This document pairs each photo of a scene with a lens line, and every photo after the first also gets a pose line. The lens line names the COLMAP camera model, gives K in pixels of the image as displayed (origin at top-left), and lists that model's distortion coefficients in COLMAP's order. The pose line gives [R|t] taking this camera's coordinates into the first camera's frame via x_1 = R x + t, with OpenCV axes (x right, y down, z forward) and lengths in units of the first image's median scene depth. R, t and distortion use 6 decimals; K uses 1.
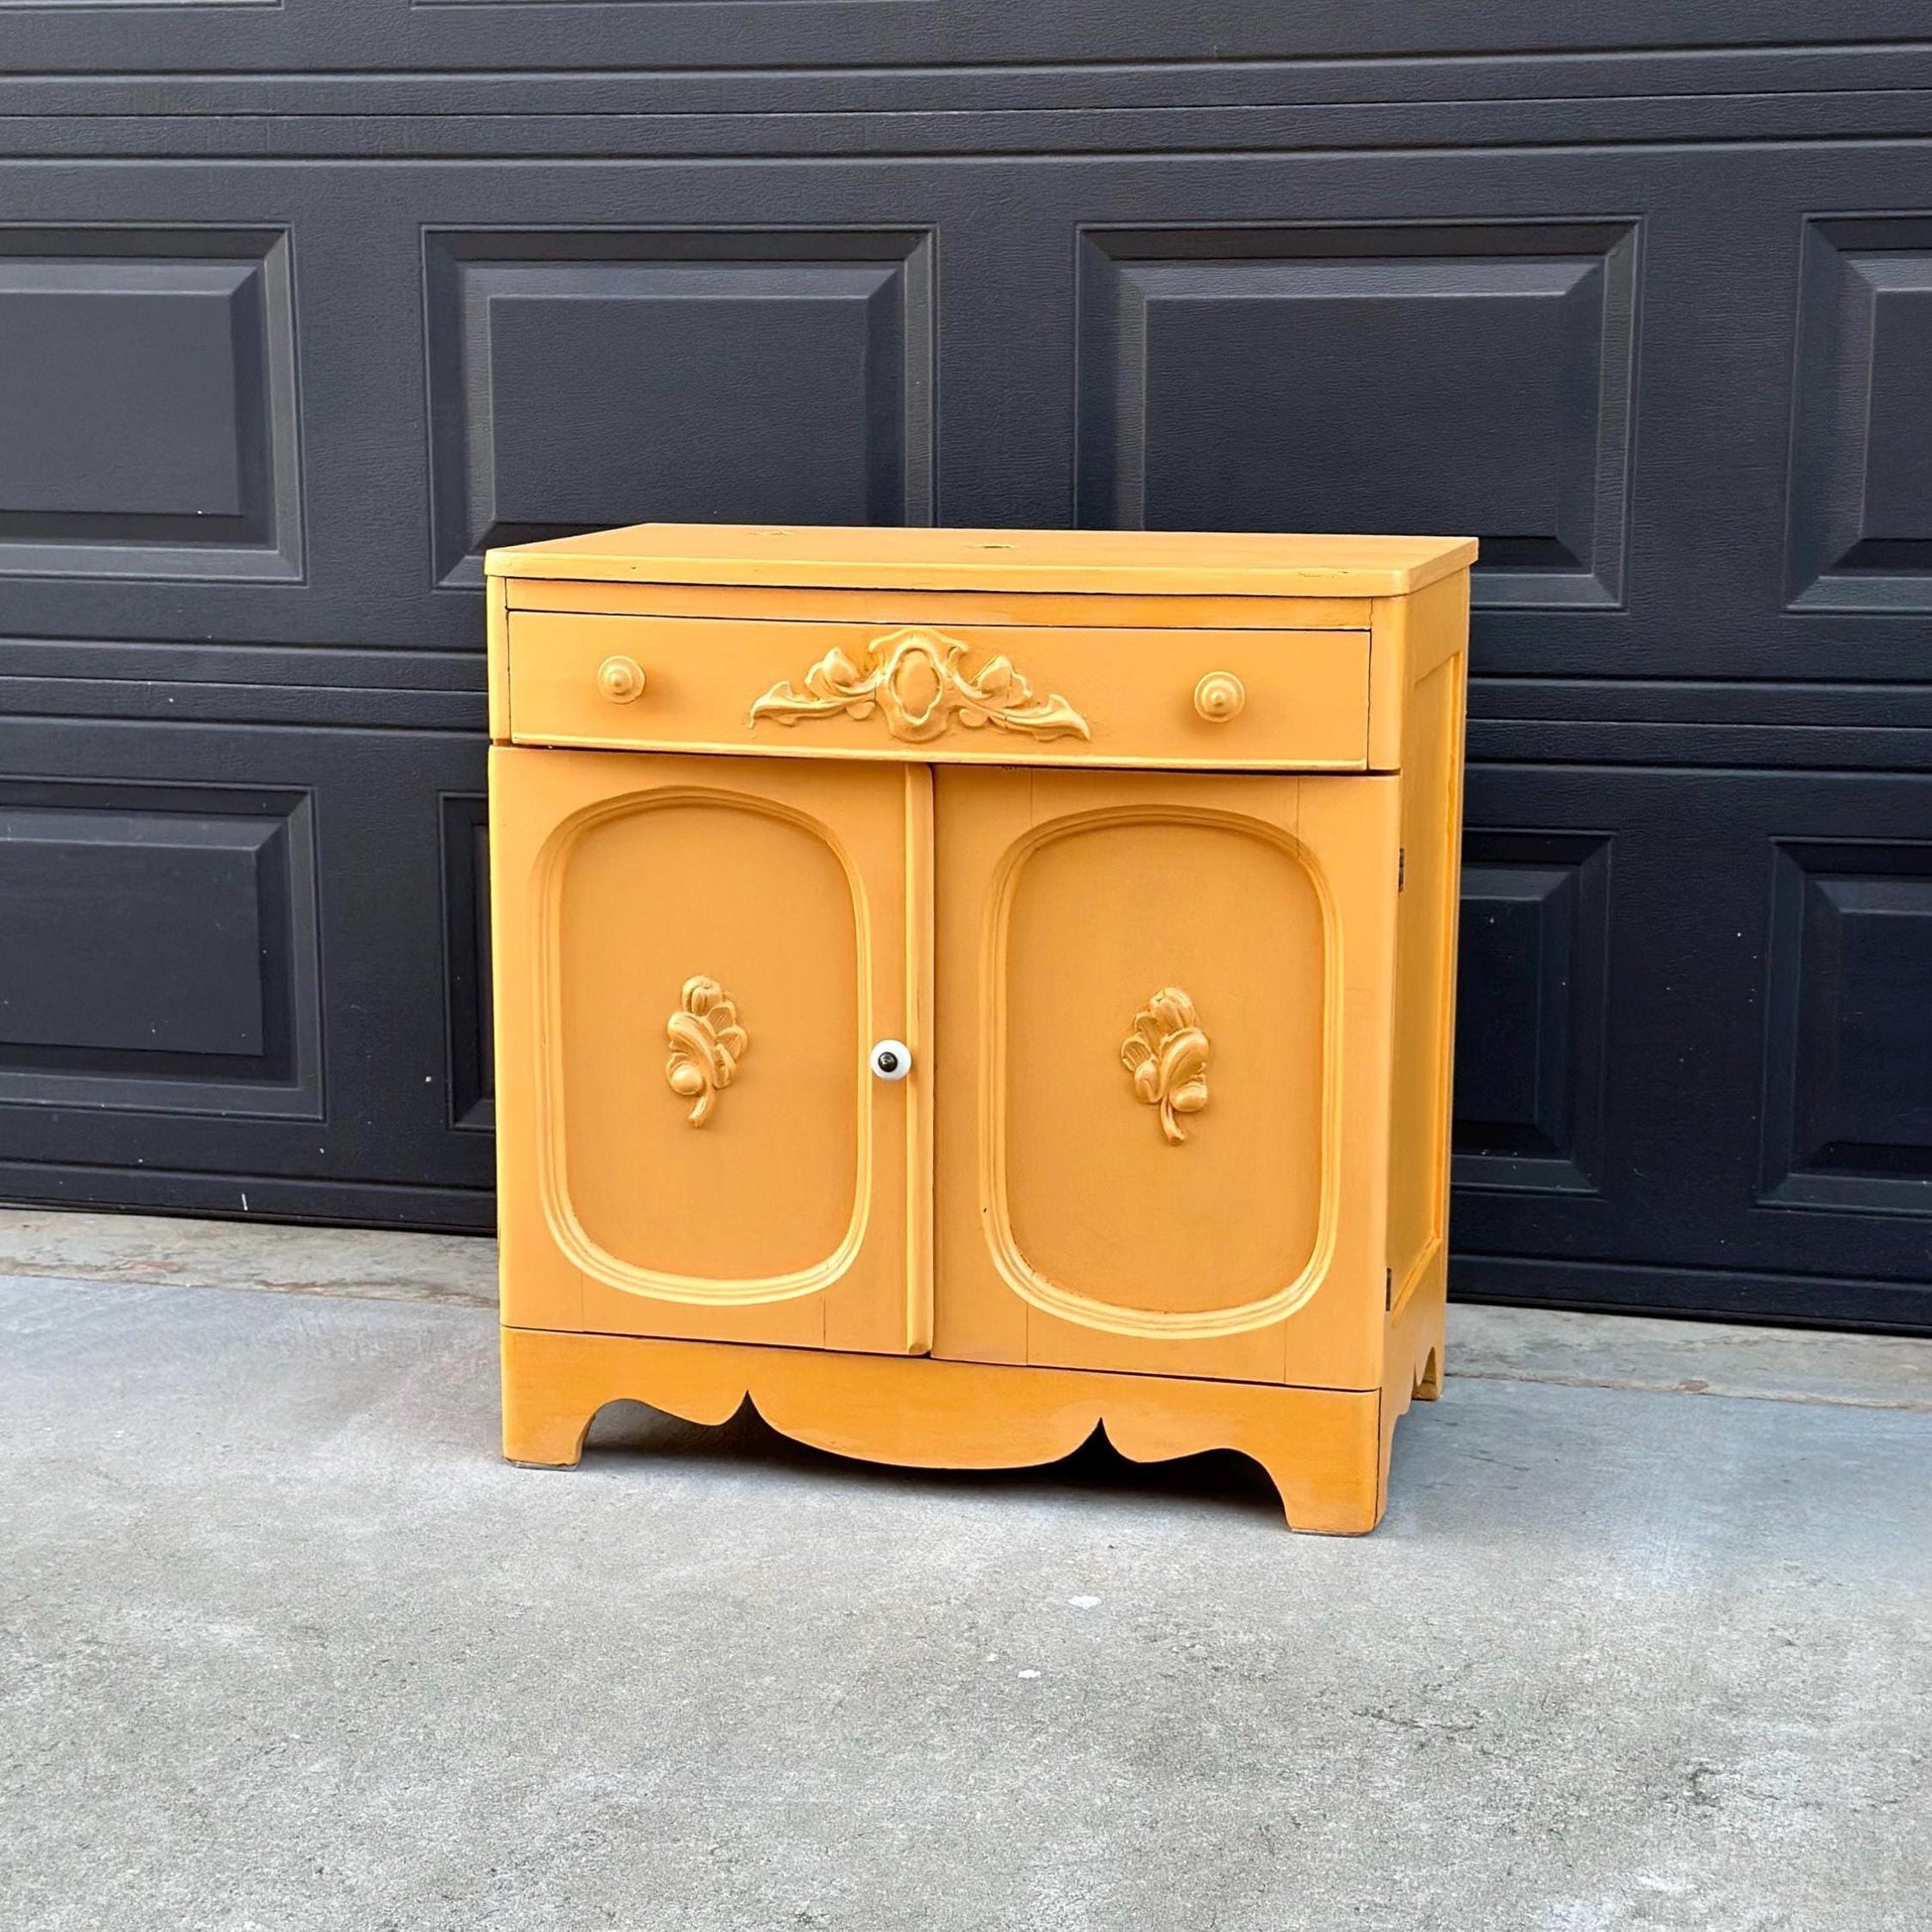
lens RADIAL K [[3664.6, 0, 963.2], [0, 3664.6, 1096.4], [0, 0, 1]] dist [0.150833, 0.000000]
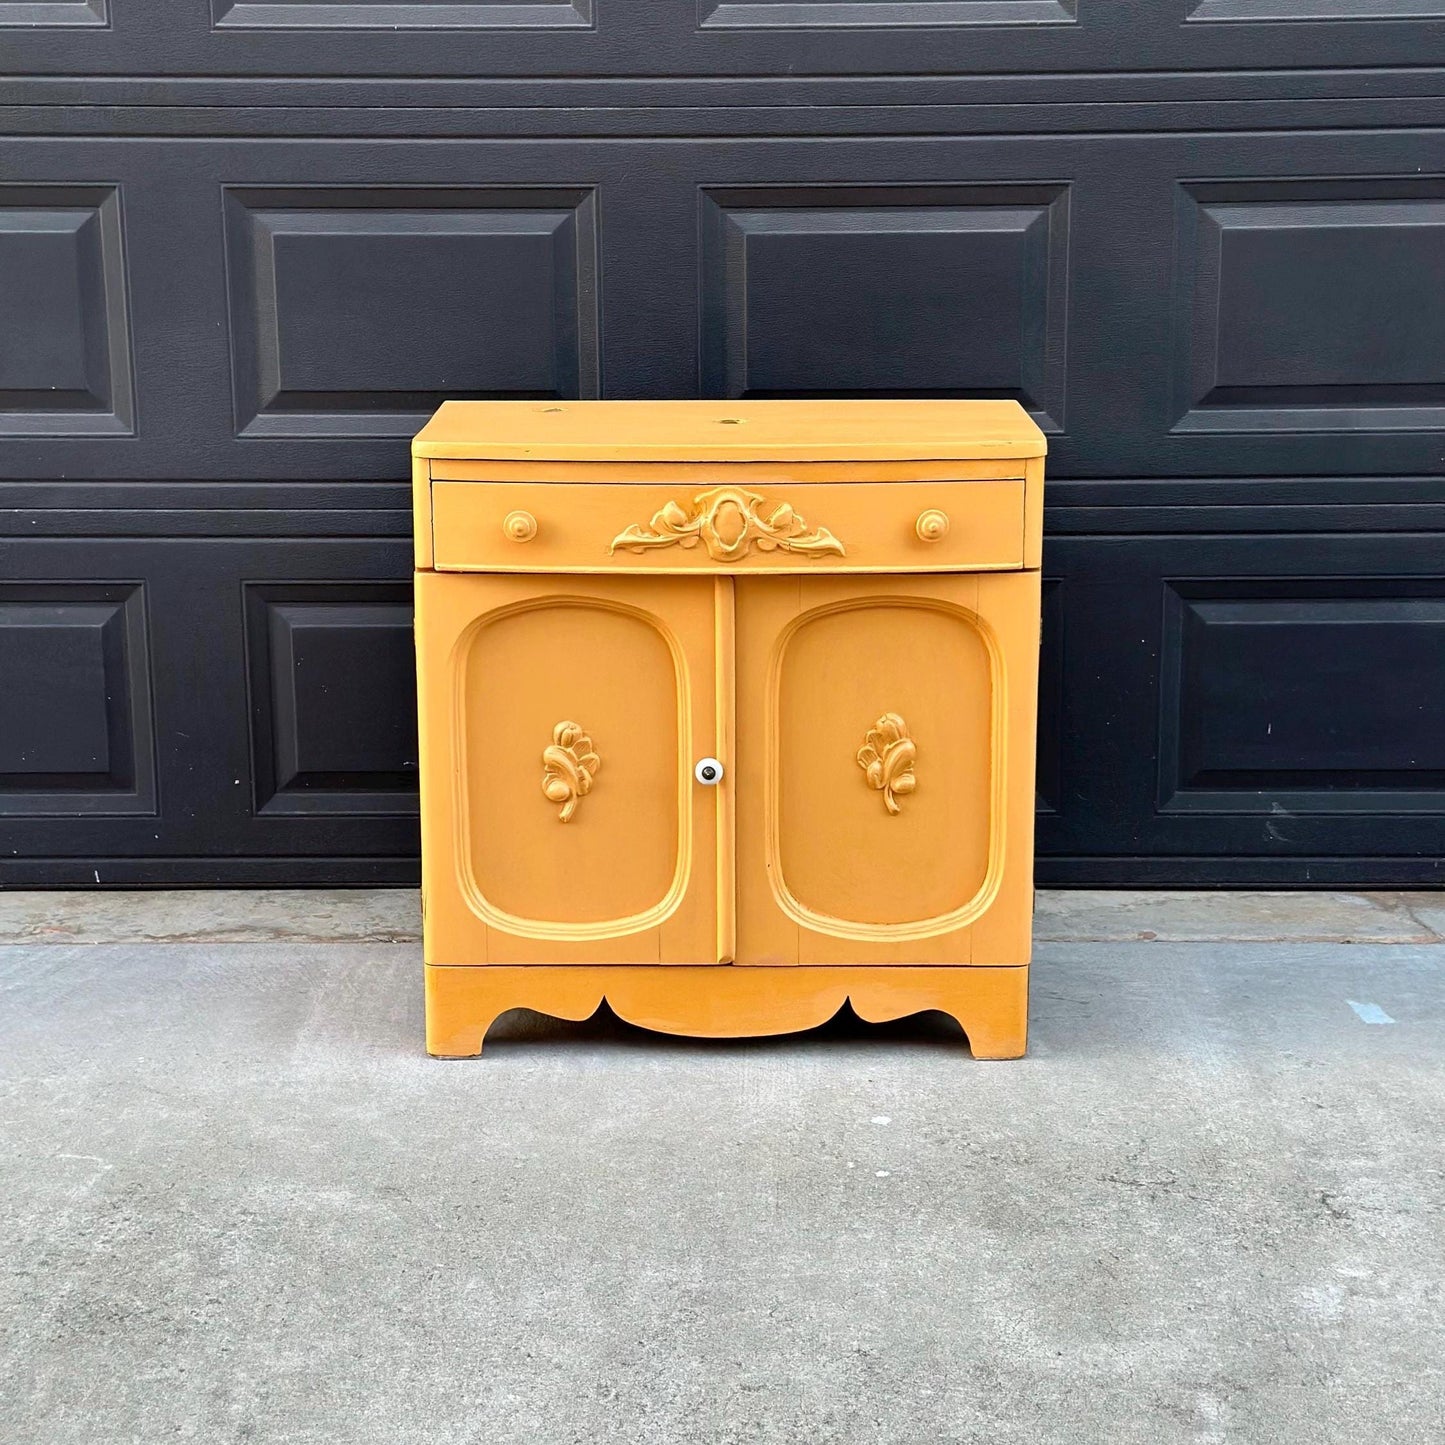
lens RADIAL K [[2680.0, 0, 718.4], [0, 2680.0, 744.3], [0, 0, 1]] dist [0.153023, 0.000000]
pose [[0.970931, -0.062031, 0.231184, -0.267013], [0.055551, 0.997862, 0.034440, -0.058131], [-0.232826, -0.020596, 0.972300, -0.067399]]
